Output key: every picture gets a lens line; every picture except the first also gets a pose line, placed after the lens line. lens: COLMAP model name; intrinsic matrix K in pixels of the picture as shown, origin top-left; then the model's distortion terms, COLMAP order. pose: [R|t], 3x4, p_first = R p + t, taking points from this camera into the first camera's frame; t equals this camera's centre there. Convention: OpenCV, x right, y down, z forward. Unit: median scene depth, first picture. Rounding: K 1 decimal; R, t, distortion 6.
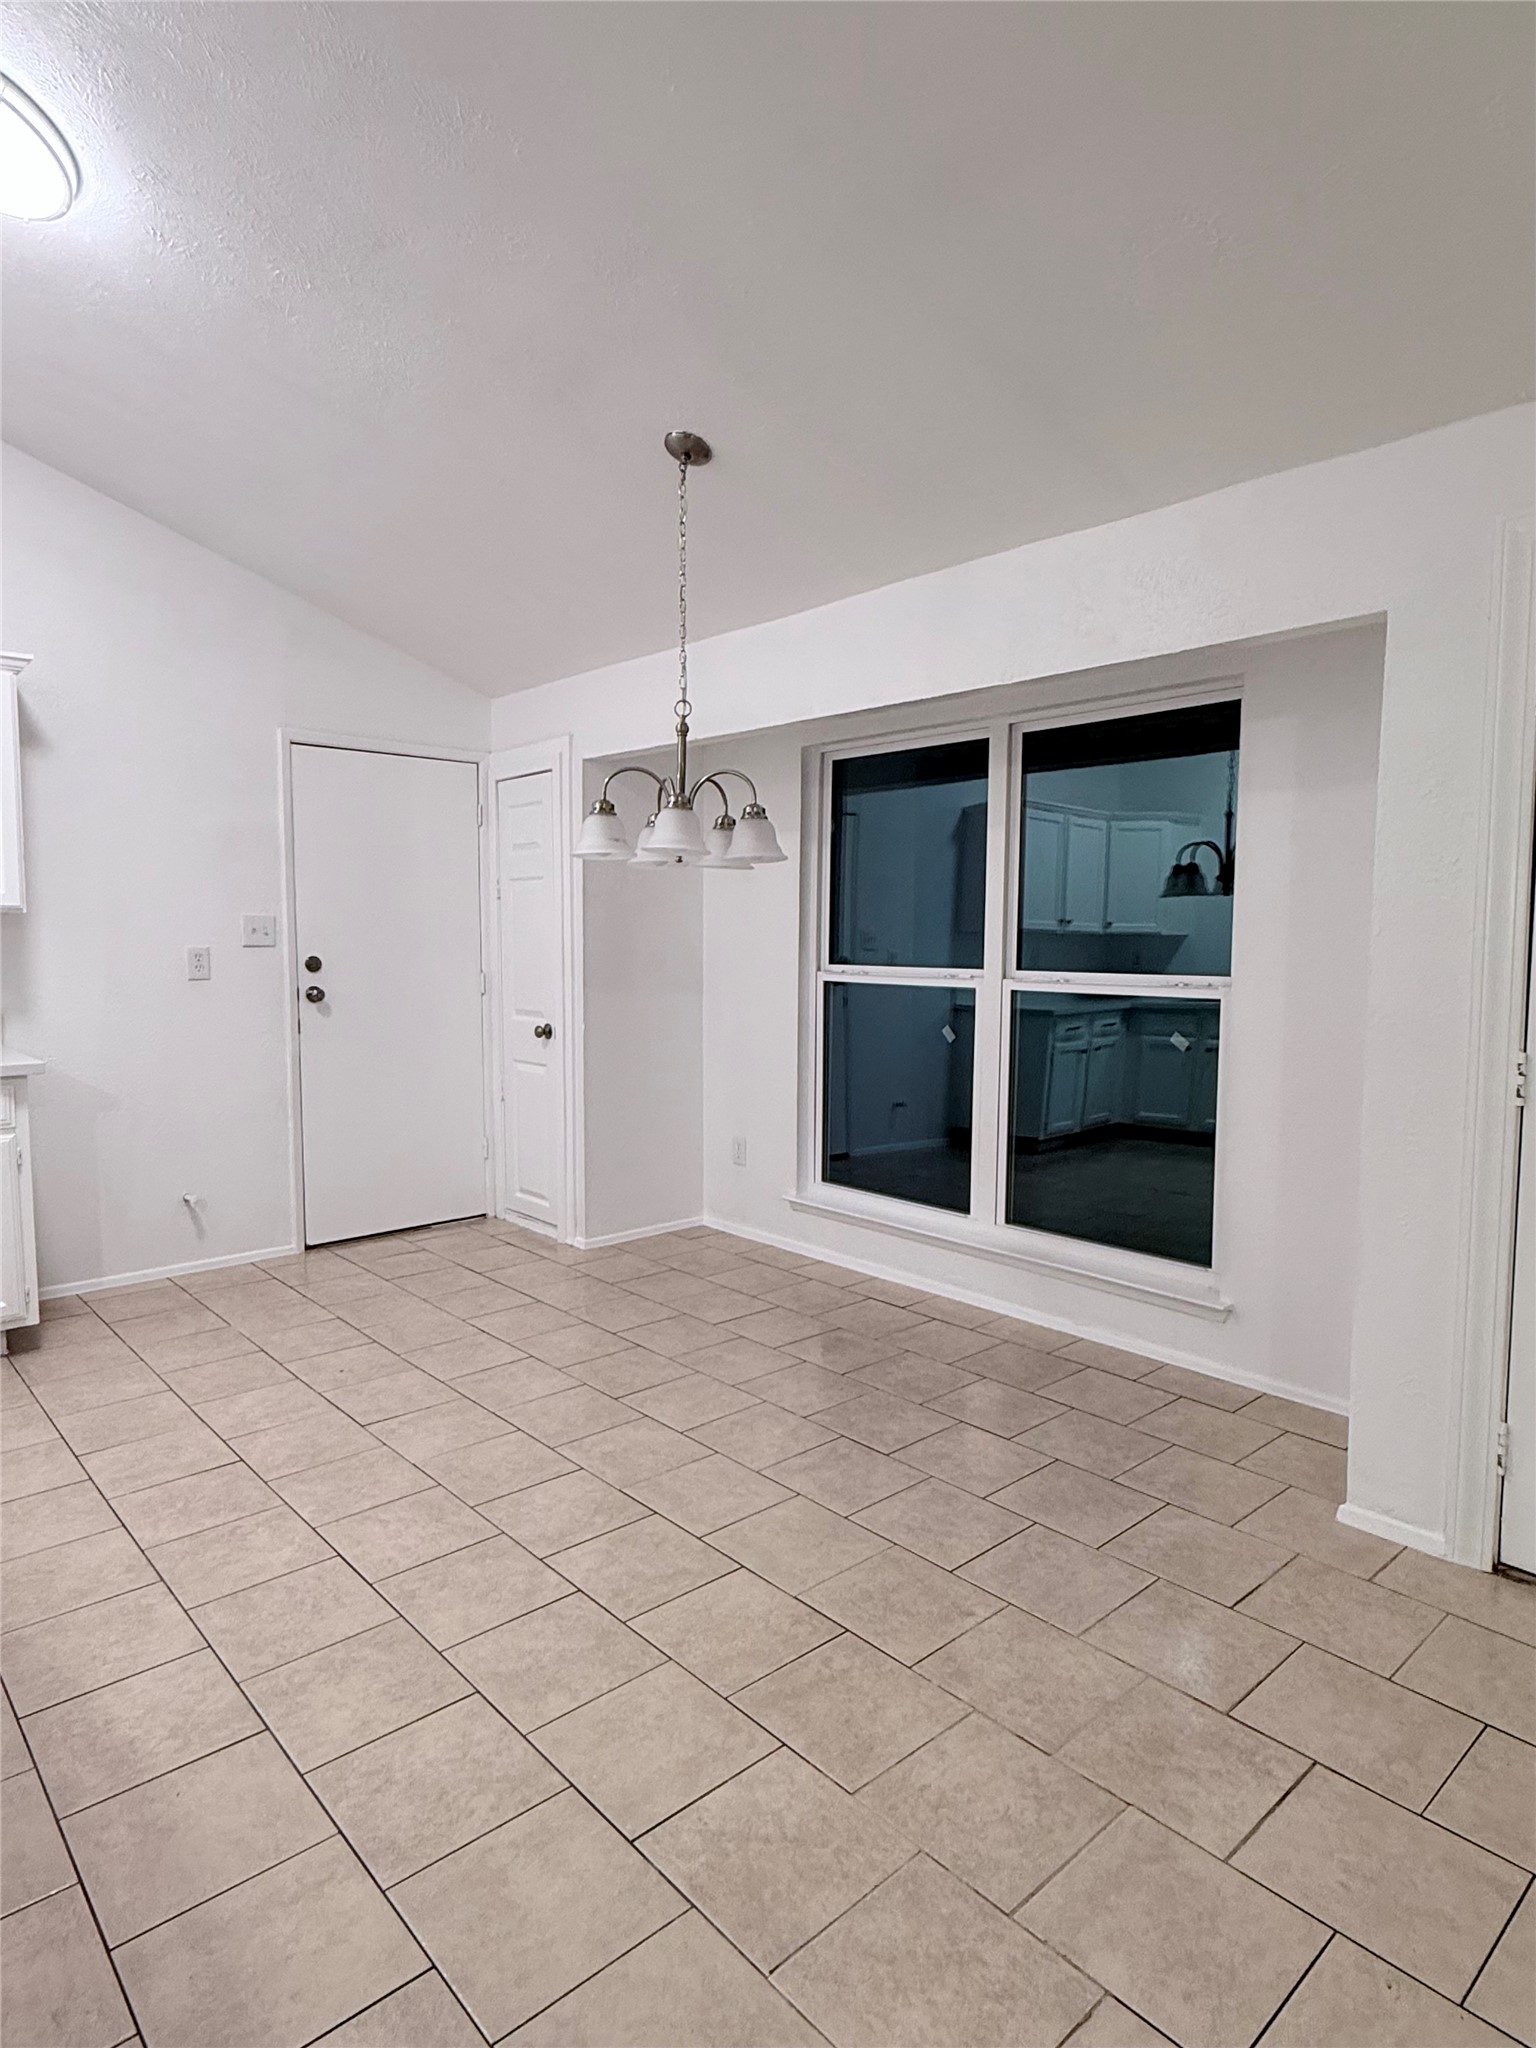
lens RADIAL K [[1171.9, 0, 768.0], [0, 1171.9, 1024.0], [0, 0, 1]] dist [0.025306, 0.000073]
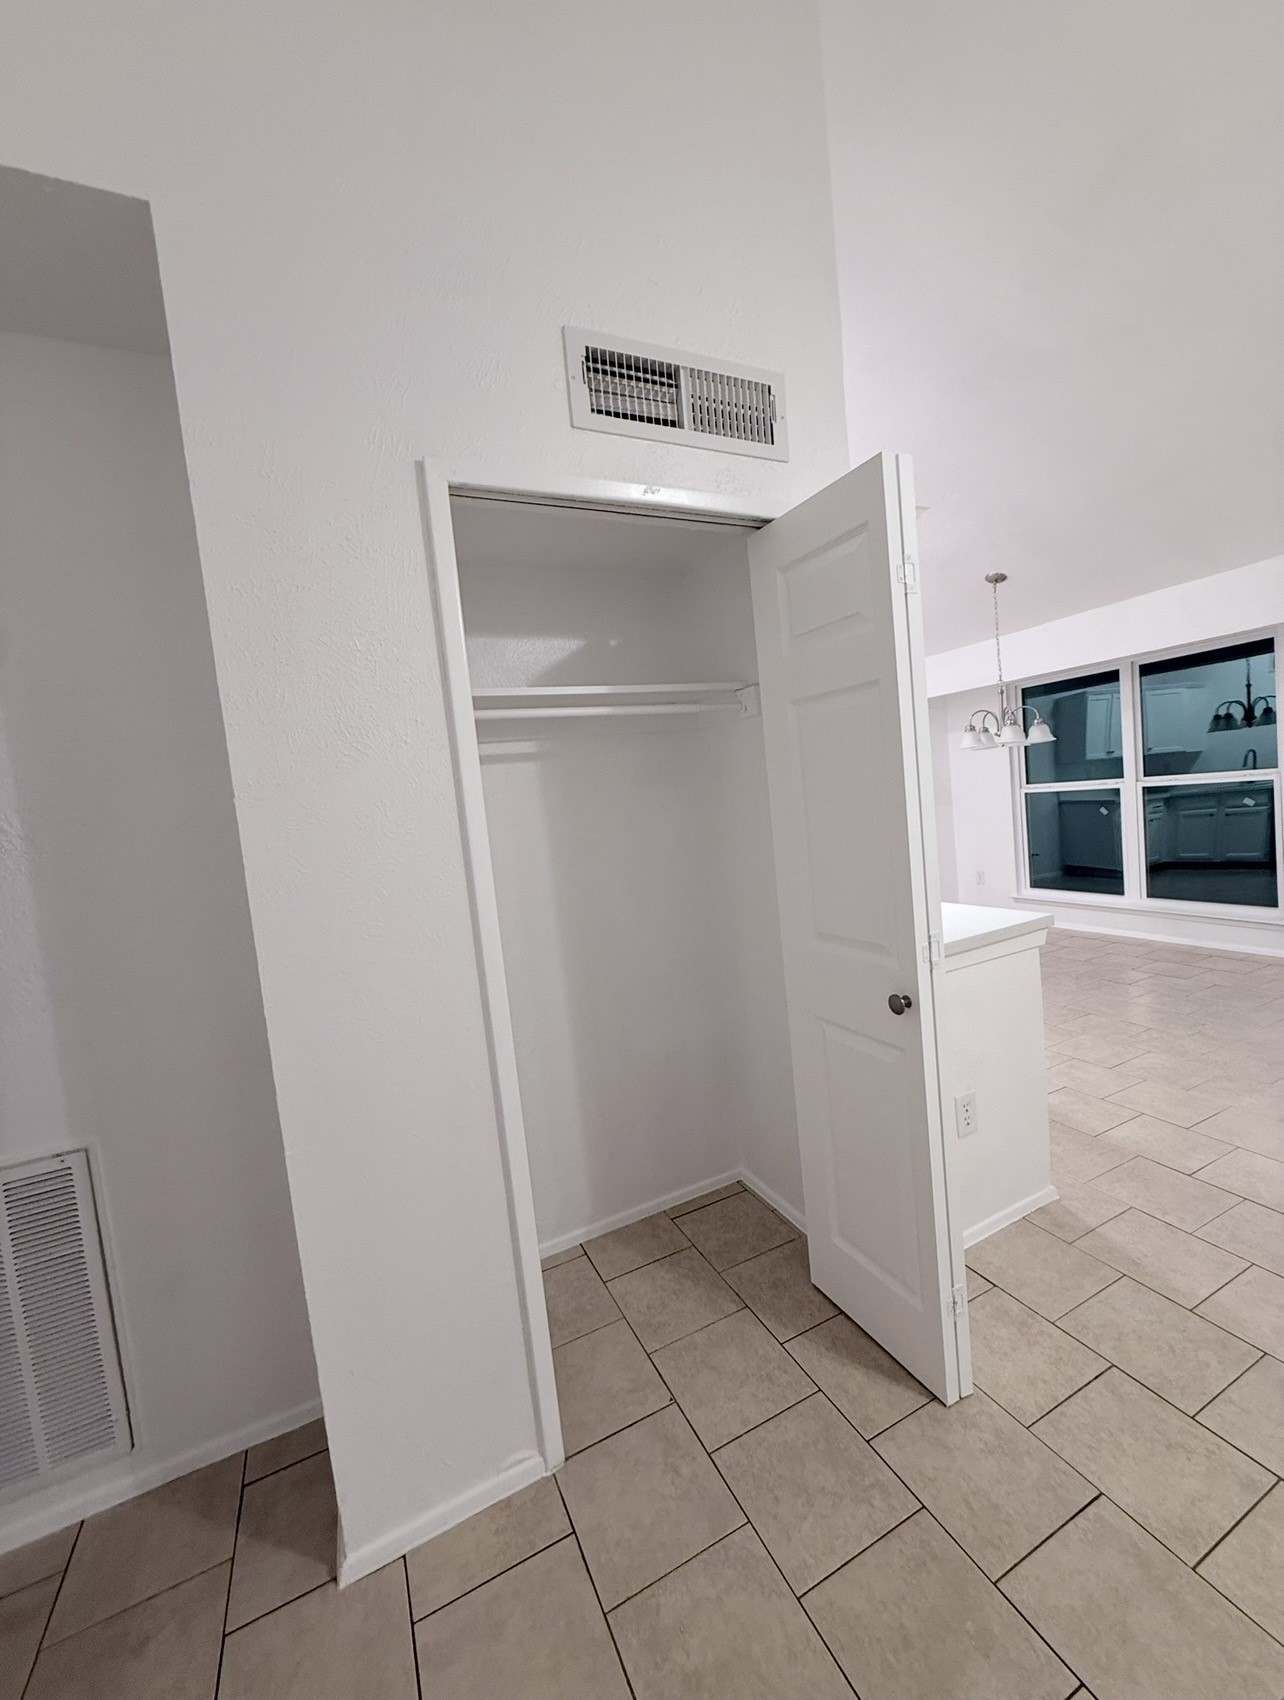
lens RADIAL K [[672.6, 0, 642.0], [0, 672.6, 850.0], [0, 0, 1]] dist [0.001381, 0.000114]
pose [[0.951394, -0.076881, -0.298225, -0.287714], [0.081133, 0.996701, 0.001886, 0.008746], [0.297097, -0.025990, 0.954494, -0.412612]]
